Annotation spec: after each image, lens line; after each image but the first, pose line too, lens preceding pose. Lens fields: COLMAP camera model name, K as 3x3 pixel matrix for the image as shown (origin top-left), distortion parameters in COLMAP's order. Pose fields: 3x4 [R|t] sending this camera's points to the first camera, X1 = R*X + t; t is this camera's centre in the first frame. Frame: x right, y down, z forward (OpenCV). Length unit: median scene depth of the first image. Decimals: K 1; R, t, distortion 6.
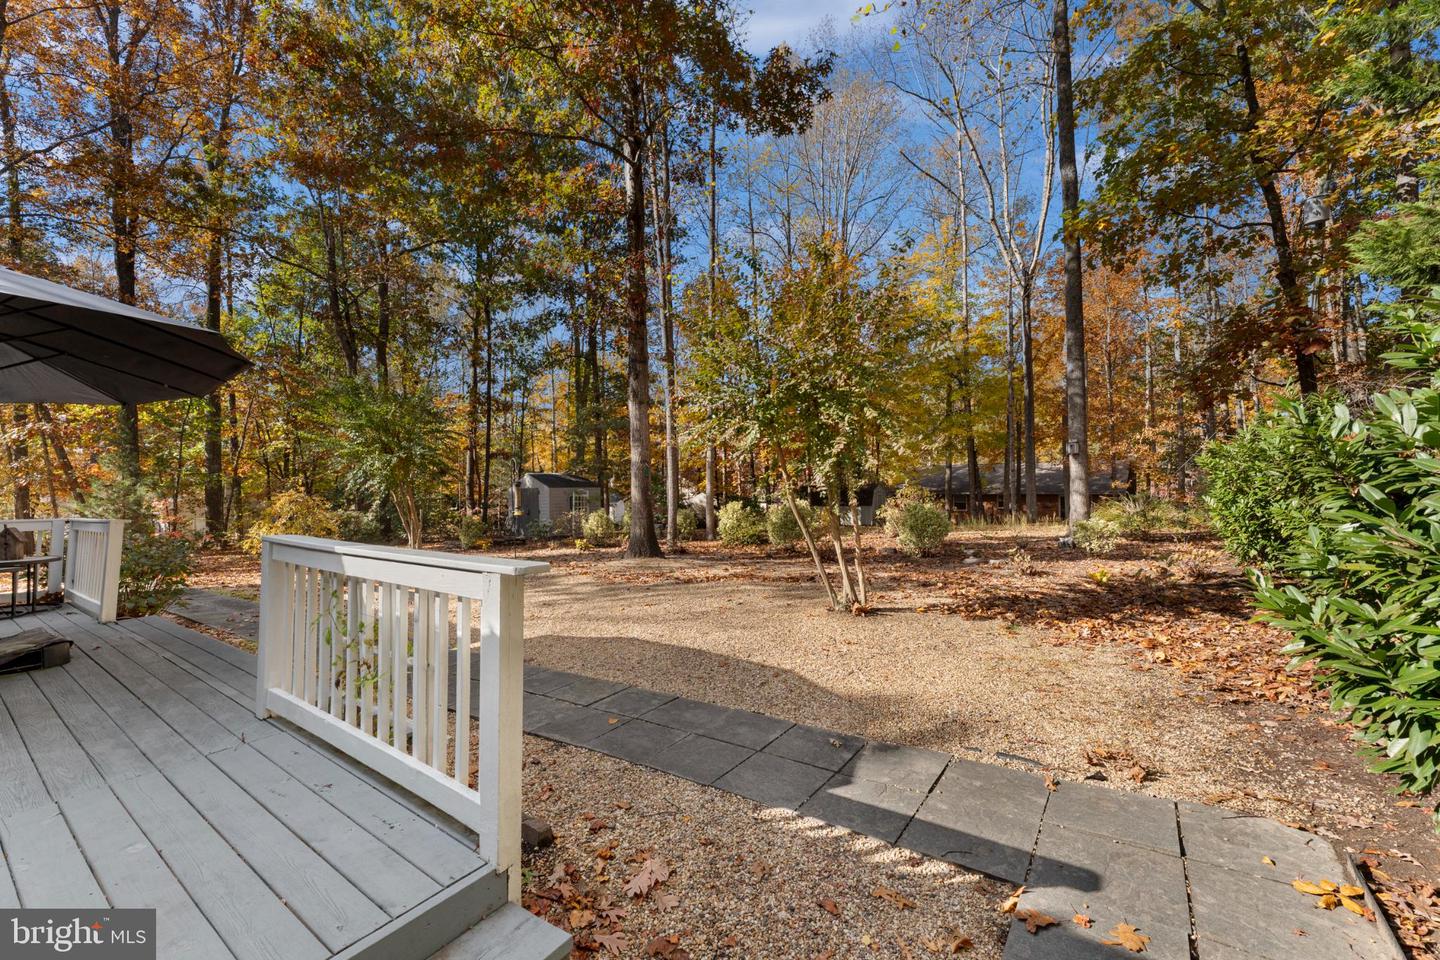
lens RADIAL K [[584.3, 0, 720.0], [0, 584.3, 480.0], [0, 0, 1]] dist [-0.000425, 0.000026]
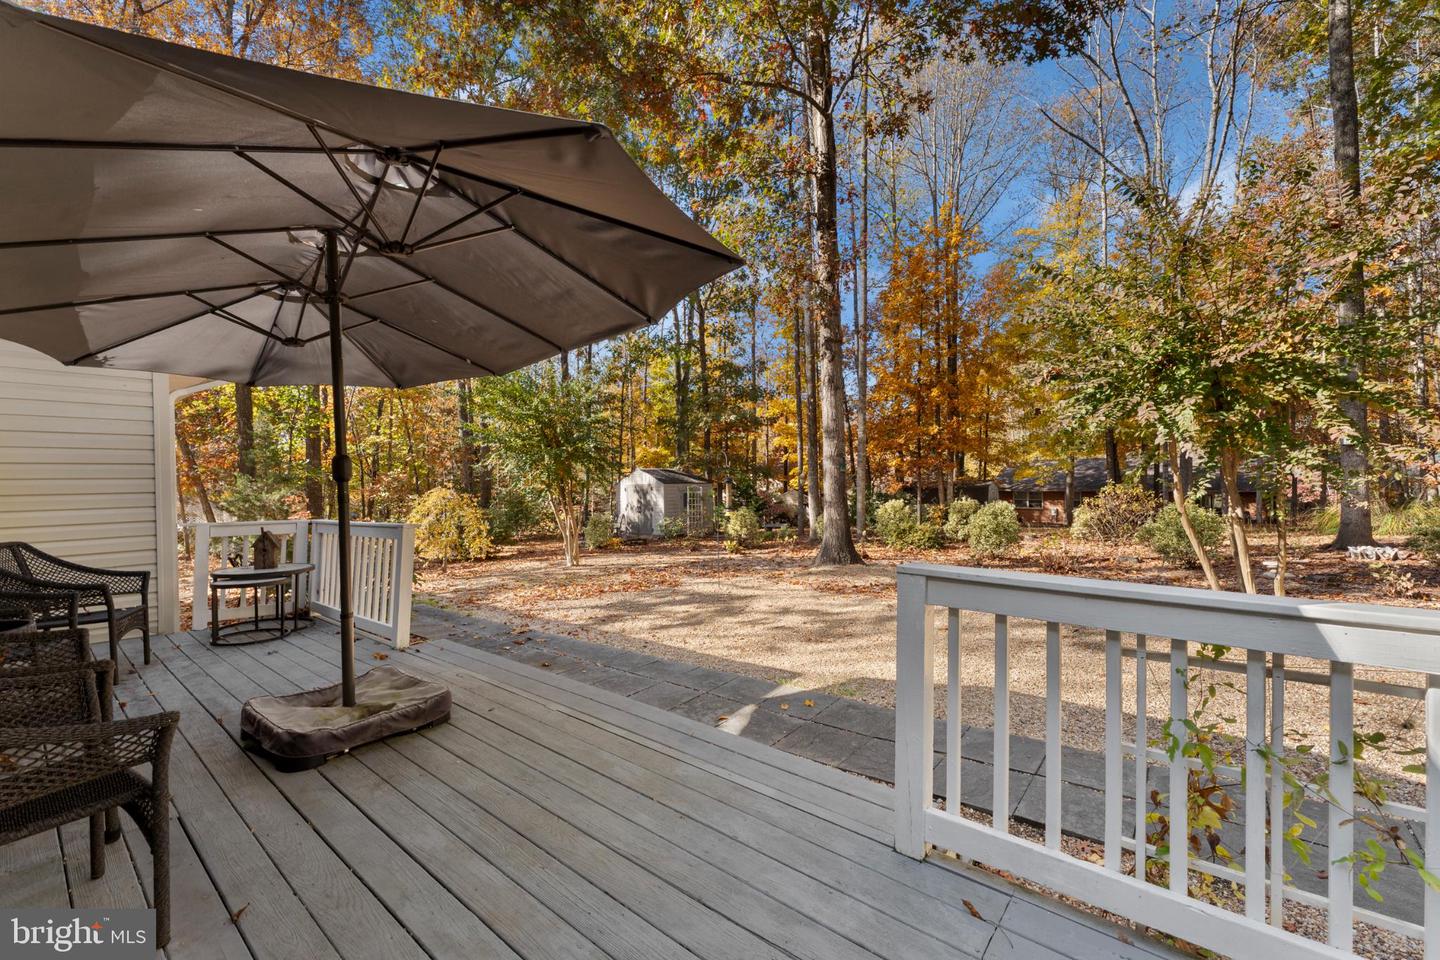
lens RADIAL K [[602.7, 0, 720.0], [0, 602.7, 480.0], [0, 0, 1]] dist [0.001259, 0.000161]
pose [[0.996493, 0.002036, -0.083650, -0.203386], [-0.001419, 0.999971, 0.007434, -0.000841], [0.083663, -0.007289, 0.996467, 0.071710]]
